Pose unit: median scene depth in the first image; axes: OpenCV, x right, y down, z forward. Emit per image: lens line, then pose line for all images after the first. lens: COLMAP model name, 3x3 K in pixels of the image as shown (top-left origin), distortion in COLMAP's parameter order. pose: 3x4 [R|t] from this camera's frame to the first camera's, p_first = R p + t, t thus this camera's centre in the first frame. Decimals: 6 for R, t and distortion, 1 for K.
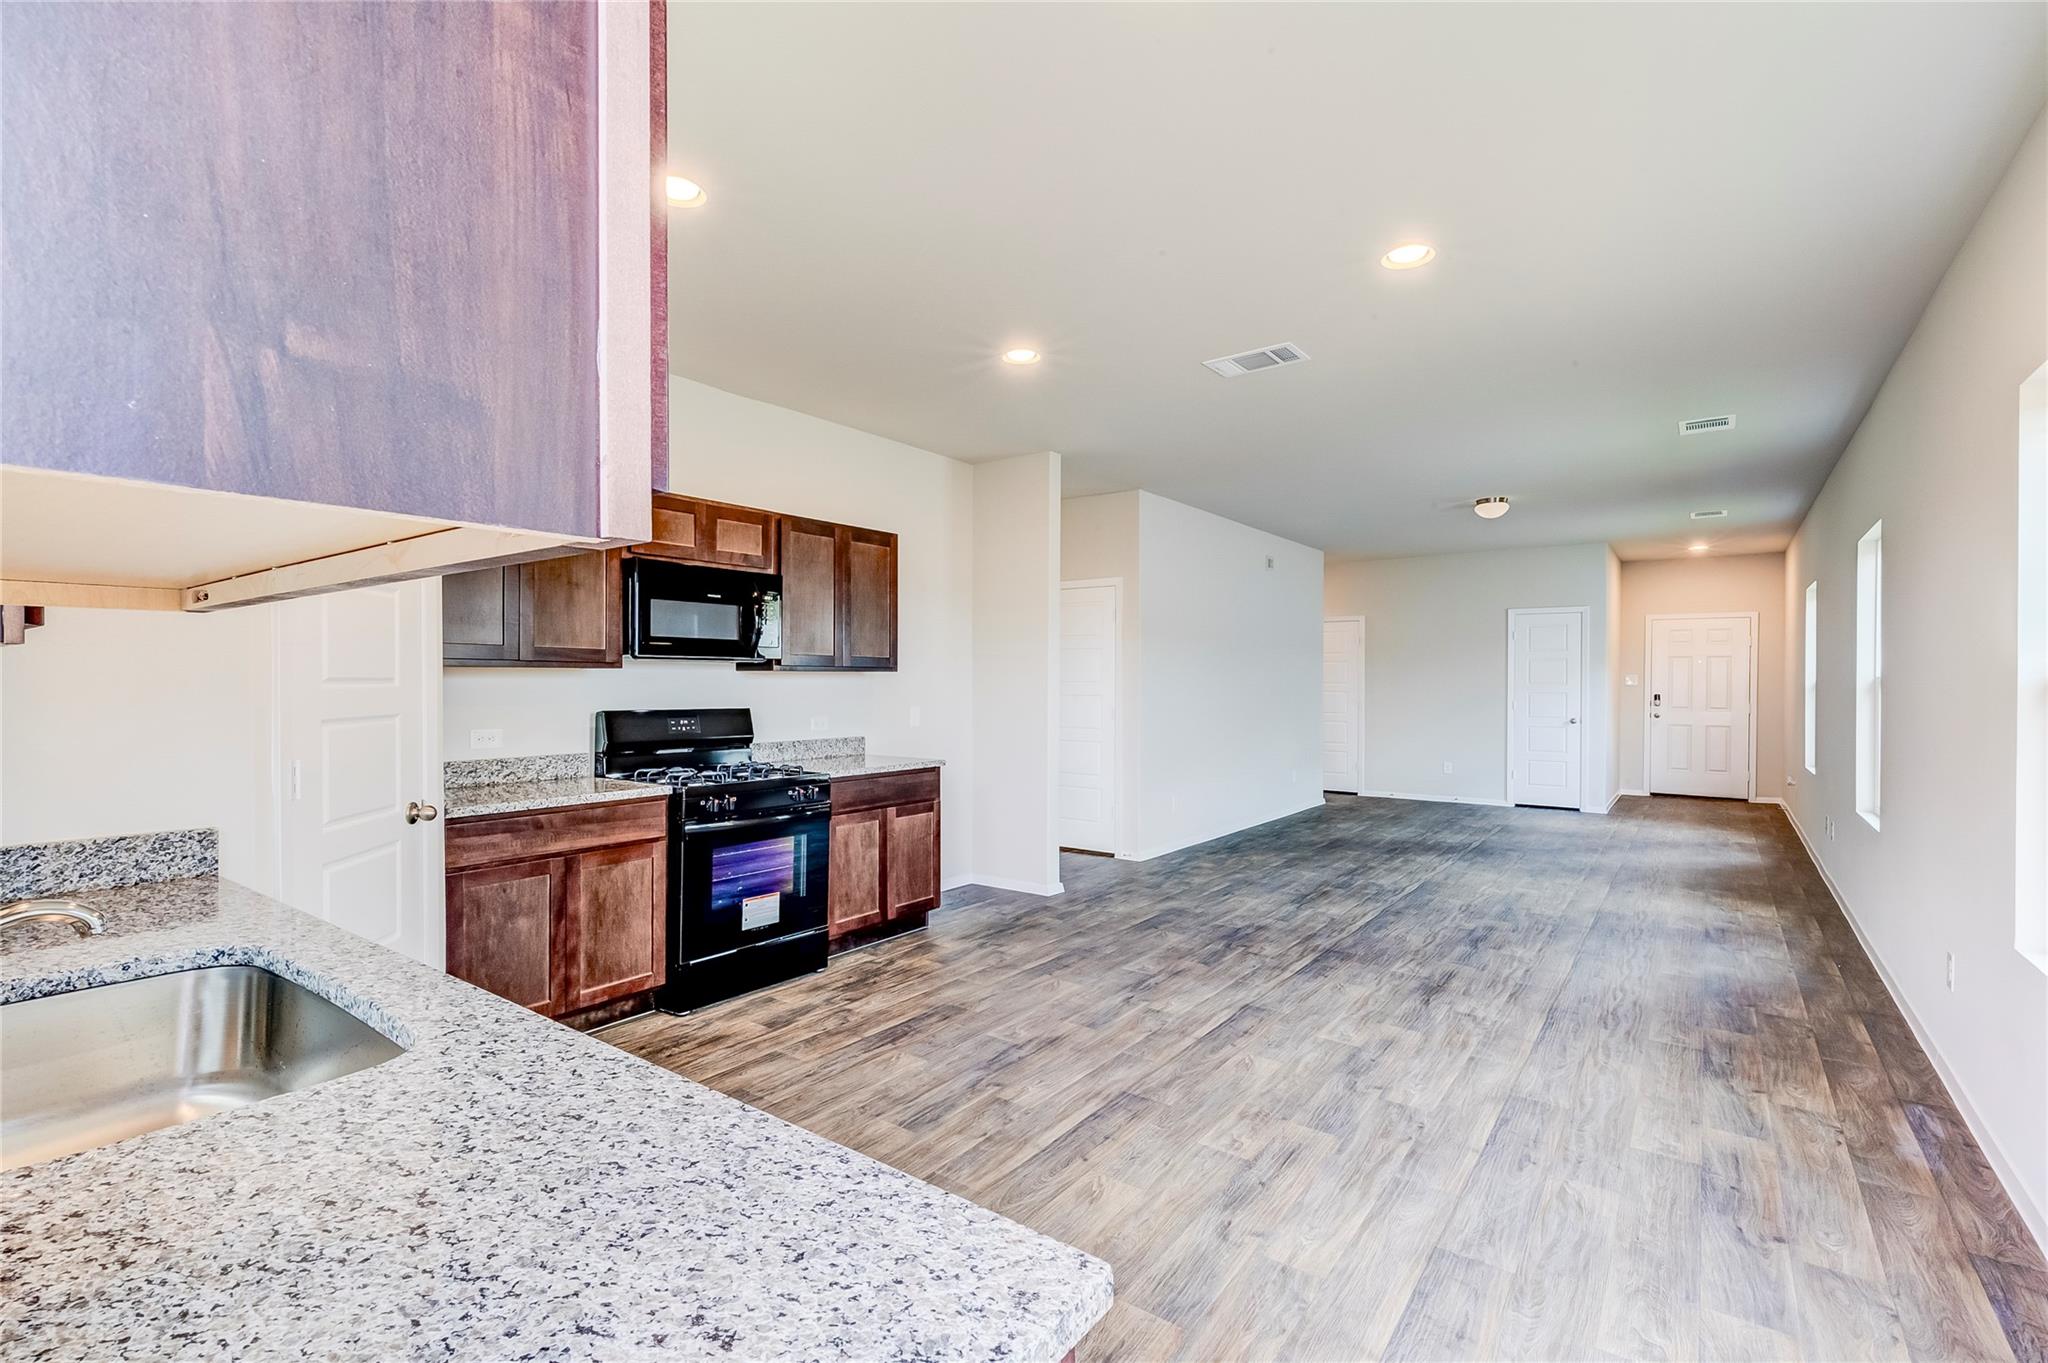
lens RADIAL K [[933.0, 0, 1030.5], [0, 933.0, 681.0], [0, 0, 1]] dist [0.007877, -0.003192]
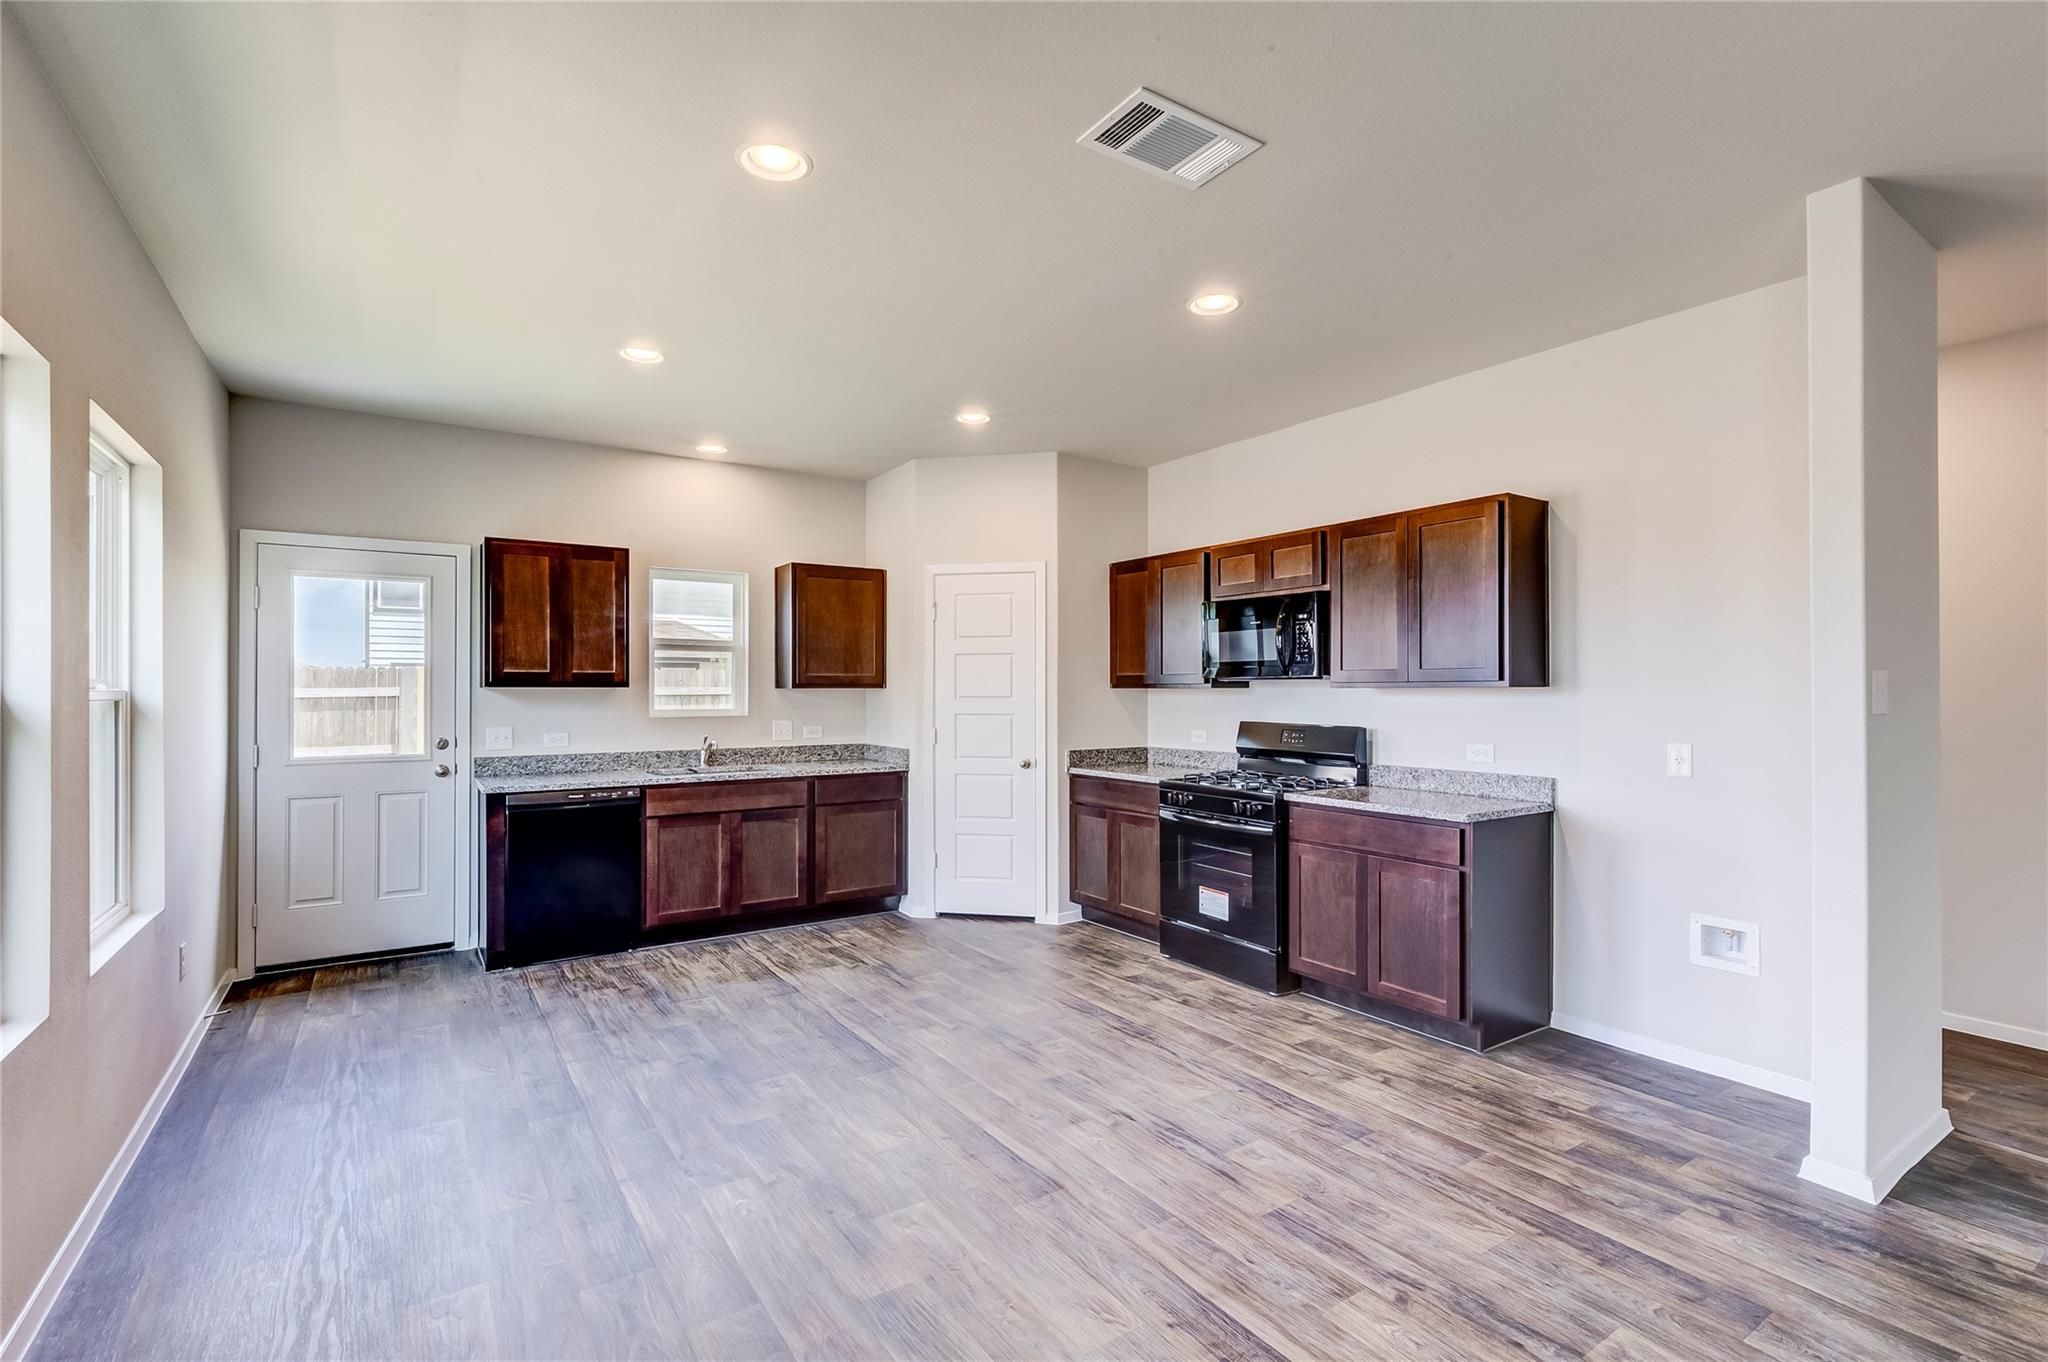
lens RADIAL K [[933.0, 0, 1019.7], [0, 933.0, 686.3], [0, 0, 1]] dist [0.007877, -0.003192]
pose [[-0.345606, -0.005567, -0.938363, 0.811429], [-0.000609, 0.999984, -0.005708, -0.008066], [0.938379, -0.001402, -0.345604, 1.118494]]
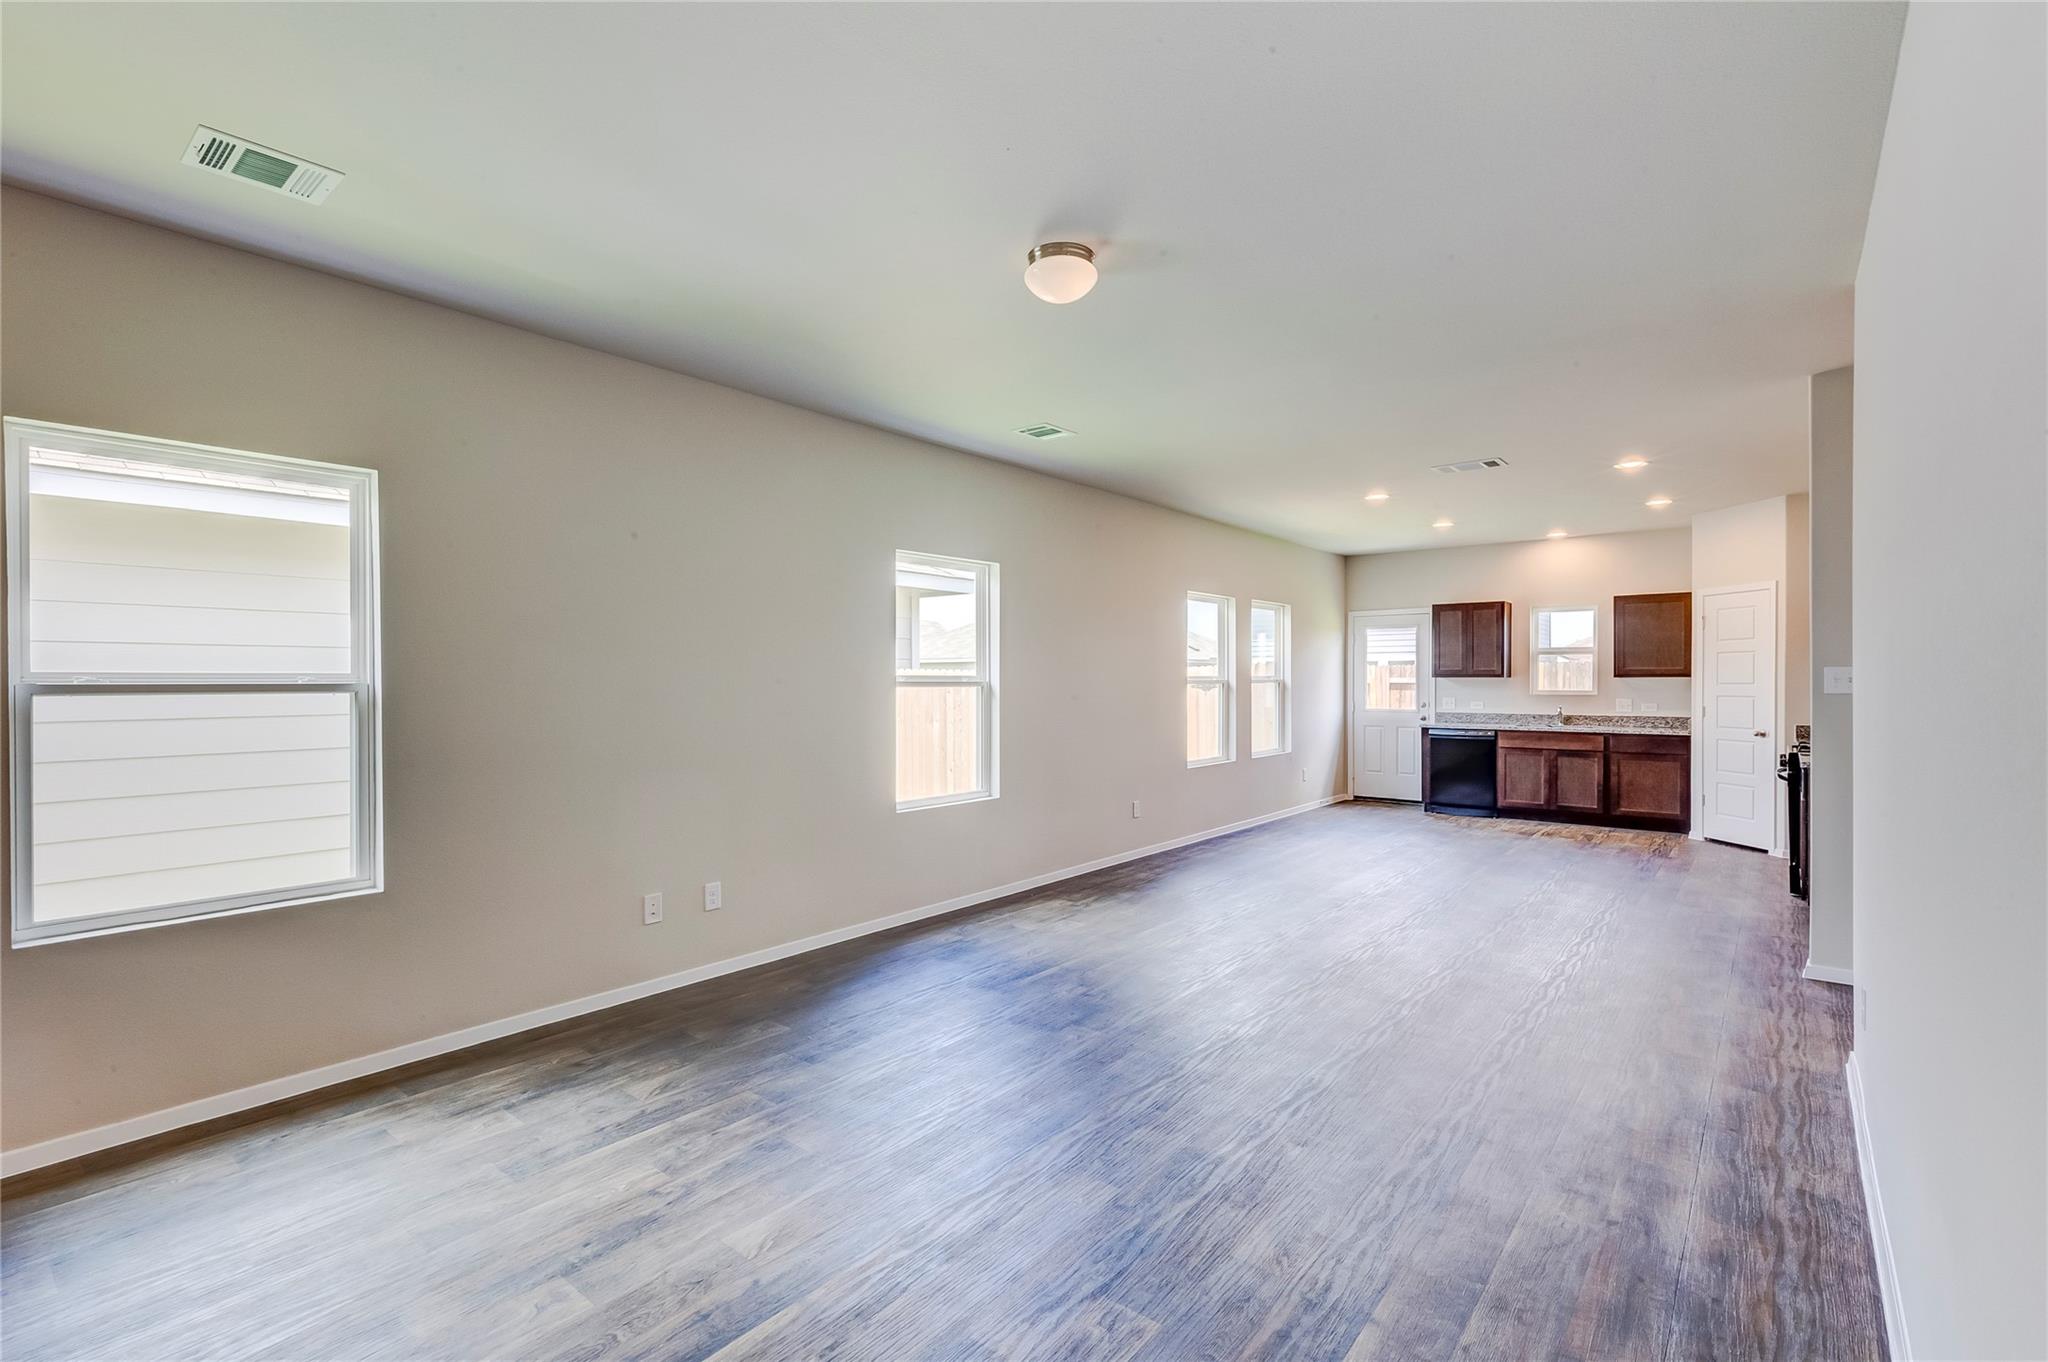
lens RADIAL K [[905.3, 0, 1023.2], [0, 905.3, 684.8], [0, 0, 1]] dist [-0.001402, -0.000422]
pose [[-0.997689, 0.000095, 0.067945, 0.838922], [0.000480, 0.999984, 0.005647, -0.008653], [-0.067944, 0.005667, -0.997673, 2.465407]]
